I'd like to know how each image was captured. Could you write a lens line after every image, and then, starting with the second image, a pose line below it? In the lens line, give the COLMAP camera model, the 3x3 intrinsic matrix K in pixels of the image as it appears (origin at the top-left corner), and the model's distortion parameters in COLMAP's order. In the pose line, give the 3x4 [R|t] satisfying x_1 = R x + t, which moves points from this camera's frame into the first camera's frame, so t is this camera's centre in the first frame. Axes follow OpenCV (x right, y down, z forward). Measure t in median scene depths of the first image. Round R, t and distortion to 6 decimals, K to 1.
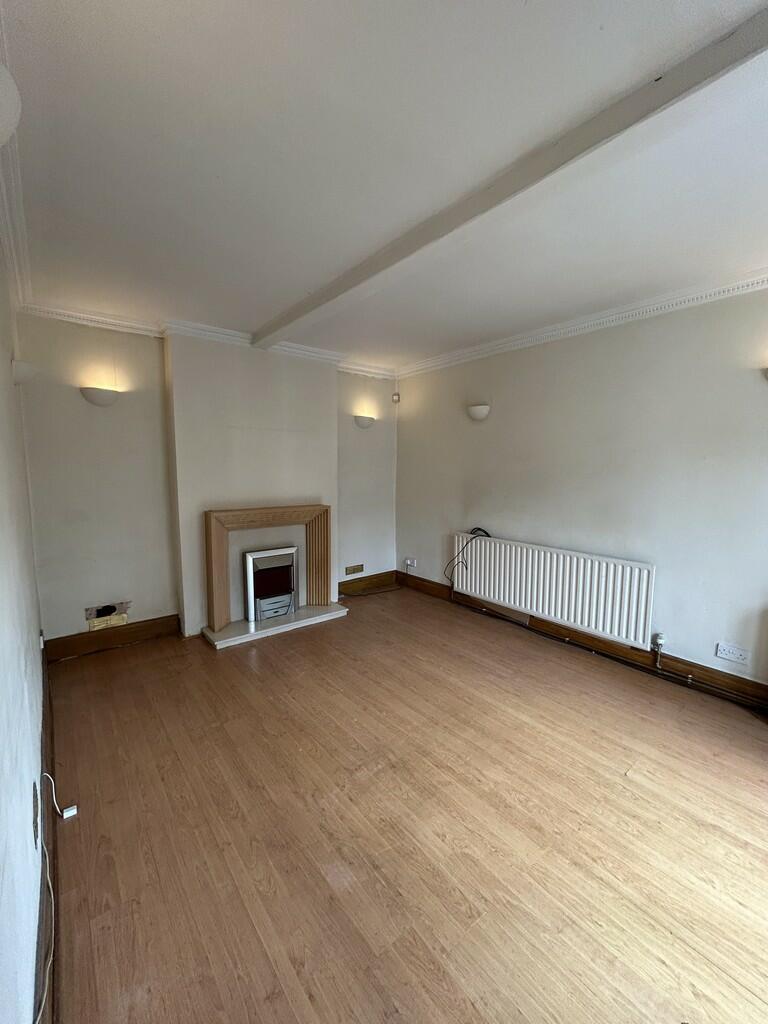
lens RADIAL K [[416.0, 0, 388.9], [0, 416.0, 508.7], [0, 0, 1]] dist [0.013945, 0.002684]
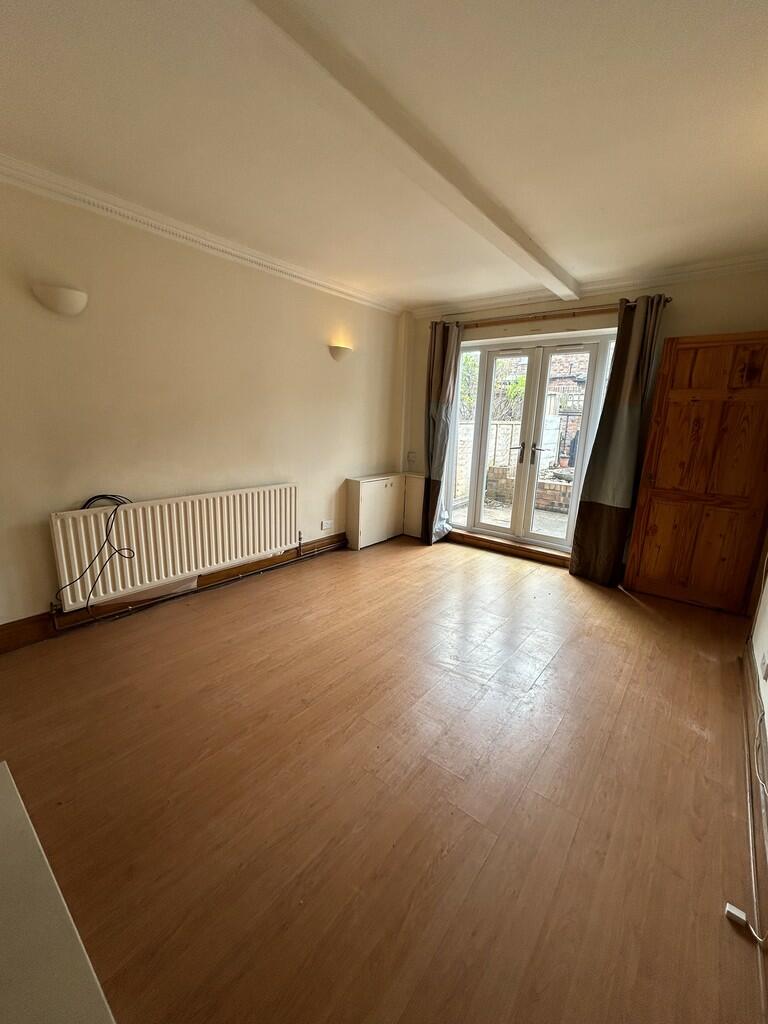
lens RADIAL K [[416.0, 0, 387.3], [0, 416.0, 508.0], [0, 0, 1]] dist [0.013945, 0.002684]
pose [[-0.210712, -0.224044, 0.951528, -0.616556], [0.068560, 0.967598, 0.243010, -0.075853], [-0.975141, 0.116442, -0.188524, 0.863965]]
